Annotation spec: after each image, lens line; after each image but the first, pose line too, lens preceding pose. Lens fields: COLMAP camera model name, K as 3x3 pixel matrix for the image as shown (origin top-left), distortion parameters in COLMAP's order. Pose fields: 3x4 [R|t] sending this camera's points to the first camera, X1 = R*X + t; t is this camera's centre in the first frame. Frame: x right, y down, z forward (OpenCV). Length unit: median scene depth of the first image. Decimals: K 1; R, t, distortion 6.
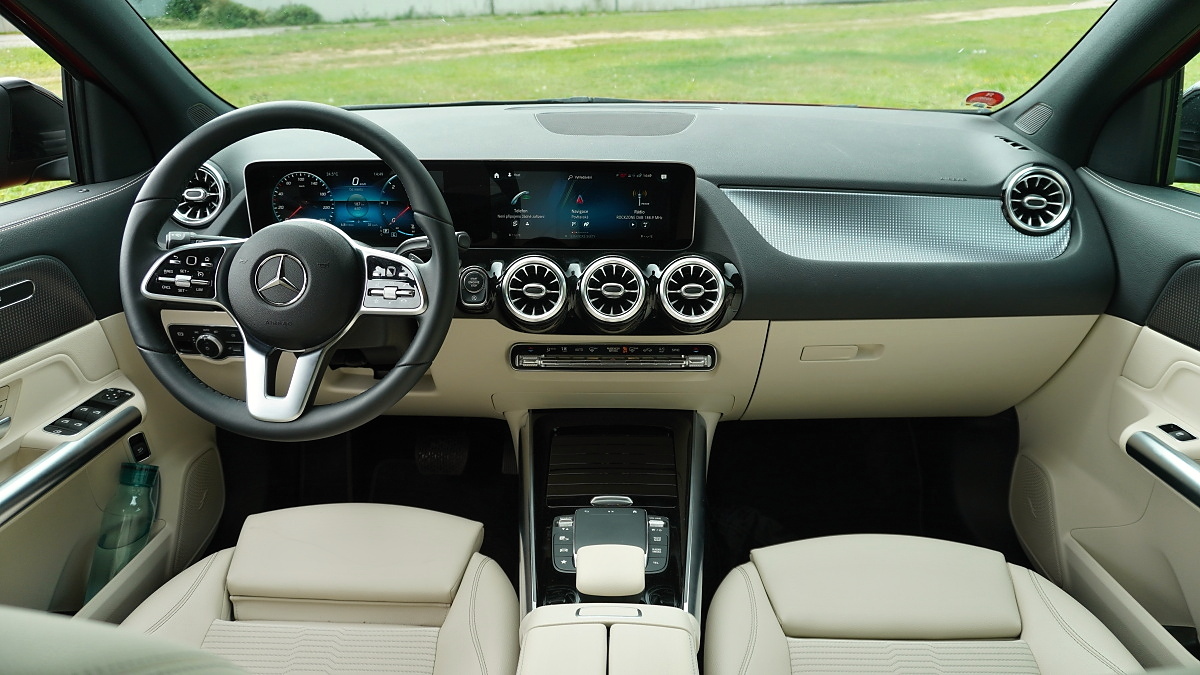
lens RADIAL K [[818.4, 0, 598.1], [0, 818.4, 347.2], [0, 0, 1]] dist [-0.031705, 0.009064]
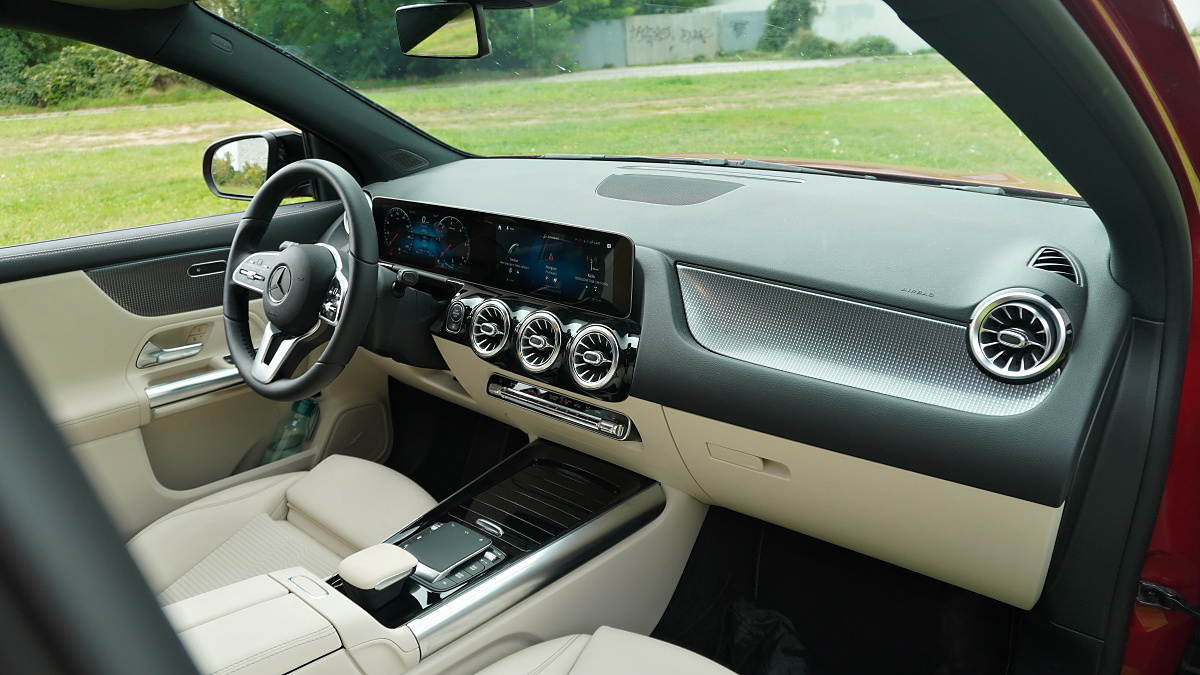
lens RADIAL K [[818.4, 0, 603.4], [0, 818.4, 329.7], [0, 0, 1]] dist [-0.031705, 0.009064]
pose [[0.776976, 0.184750, -0.601810, 0.704129], [-0.213797, 0.976589, 0.023778, -0.124031], [0.592114, 0.110190, 0.798285, 0.167024]]
